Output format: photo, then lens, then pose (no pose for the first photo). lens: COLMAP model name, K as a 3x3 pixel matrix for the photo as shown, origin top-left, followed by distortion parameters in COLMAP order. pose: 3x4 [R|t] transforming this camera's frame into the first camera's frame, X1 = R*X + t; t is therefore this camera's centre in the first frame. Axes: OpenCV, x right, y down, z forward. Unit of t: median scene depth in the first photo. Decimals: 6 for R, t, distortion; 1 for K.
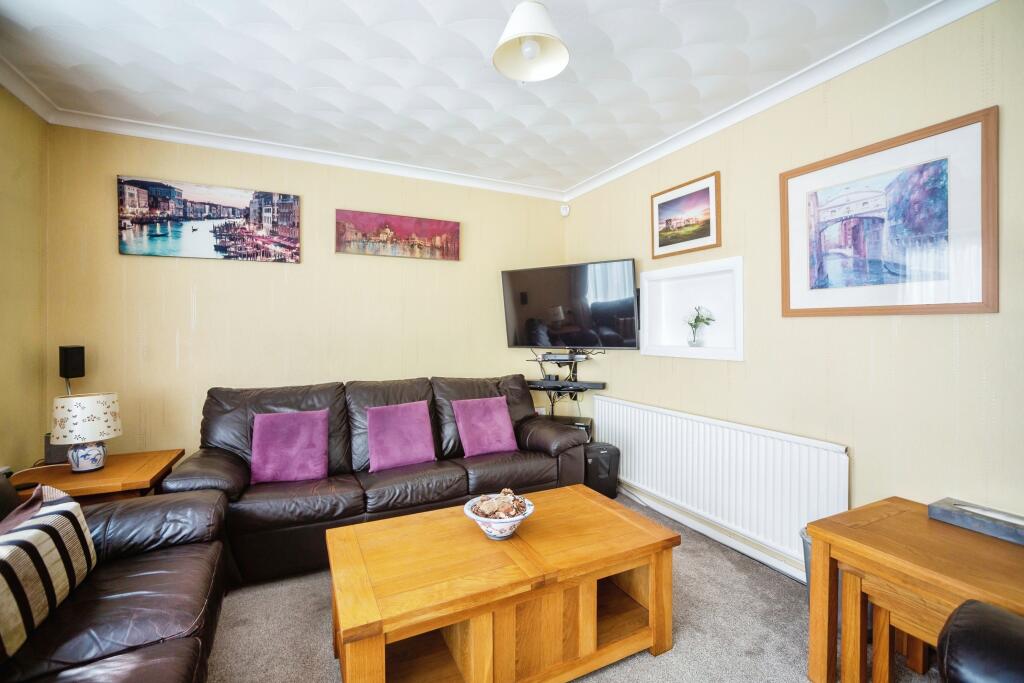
lens RADIAL K [[458.5, 0, 529.0], [0, 458.5, 321.2], [0, 0, 1]] dist [-0.011702, 0.000278]
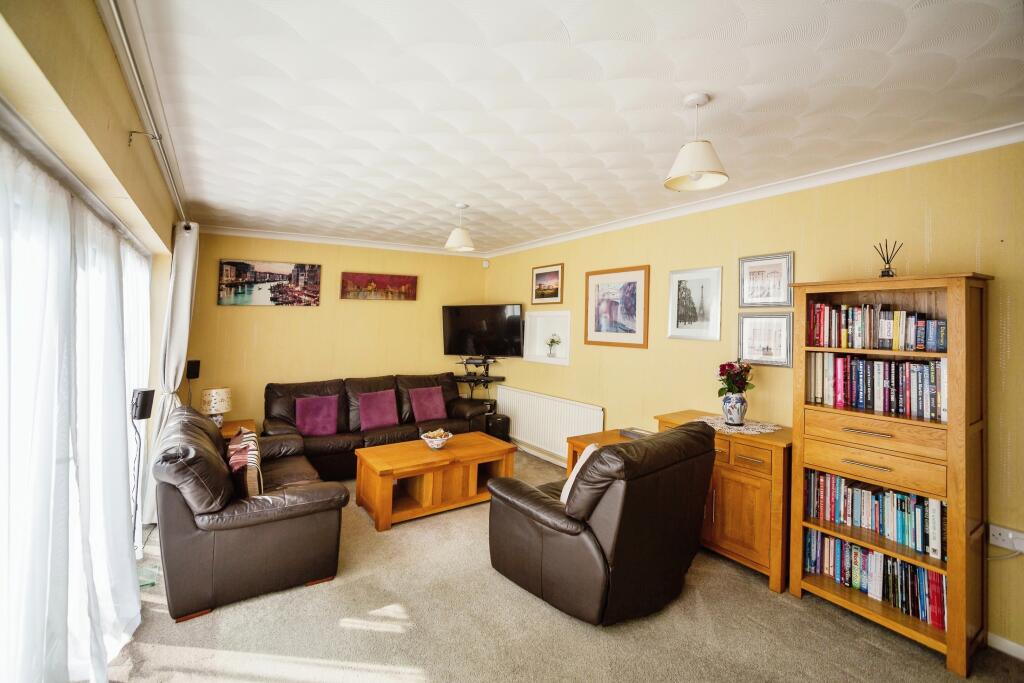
lens RADIAL K [[424.6, 0, 552.8], [0, 424.6, 263.7], [0, 0, 1]] dist [-0.011294, 0.000184]
pose [[0.979924, 0.042000, 0.194895, 0.030205], [-0.018406, 0.992442, -0.121329, -0.113924], [-0.198518, 0.115306, 0.973291, -0.725608]]
